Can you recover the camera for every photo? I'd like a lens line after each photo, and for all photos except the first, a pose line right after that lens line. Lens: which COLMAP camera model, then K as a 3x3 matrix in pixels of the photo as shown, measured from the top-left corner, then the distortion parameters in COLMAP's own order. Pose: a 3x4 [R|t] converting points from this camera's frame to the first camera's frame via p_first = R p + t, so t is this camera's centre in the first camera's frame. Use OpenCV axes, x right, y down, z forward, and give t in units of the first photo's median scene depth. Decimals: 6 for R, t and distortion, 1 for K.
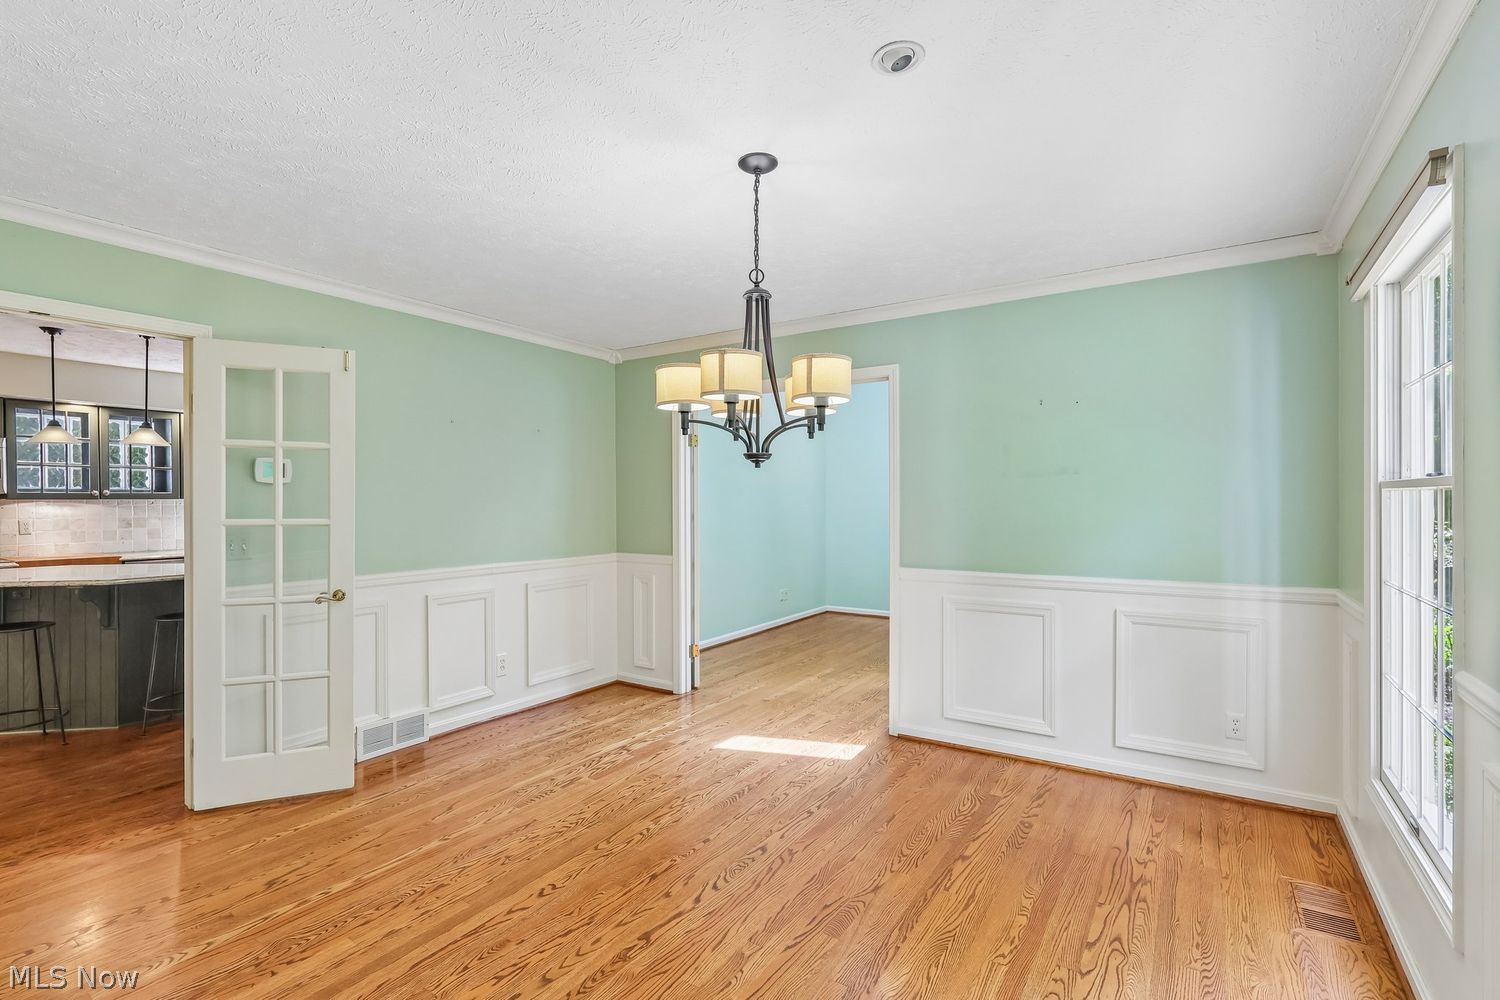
lens RADIAL K [[691.0, 0, 750.0], [0, 691.0, 500.0], [0, 0, 1]] dist [-0.000699, -0.000074]
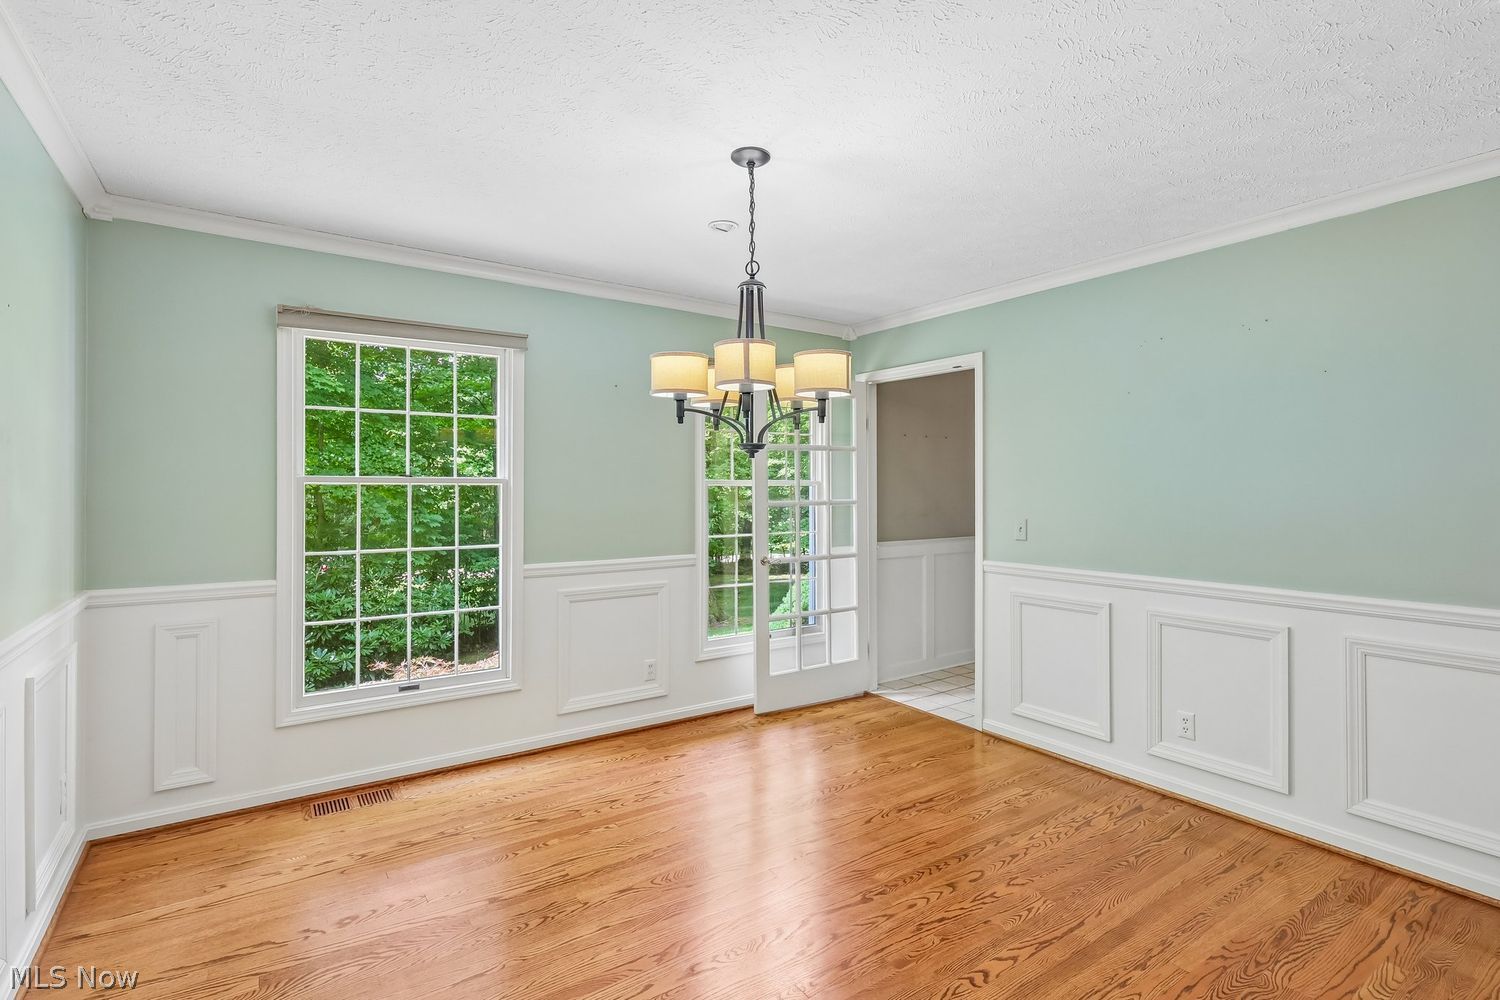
lens RADIAL K [[700.7, 0, 749.0], [0, 700.7, 520.1], [0, 0, 1]] dist [-0.000131, 0.000222]
pose [[-0.922524, -0.016854, 0.385572, -0.375531], [-0.000603, 0.999108, 0.042229, 0.000719], [-0.385940, 0.038725, -0.921711, 1.958642]]
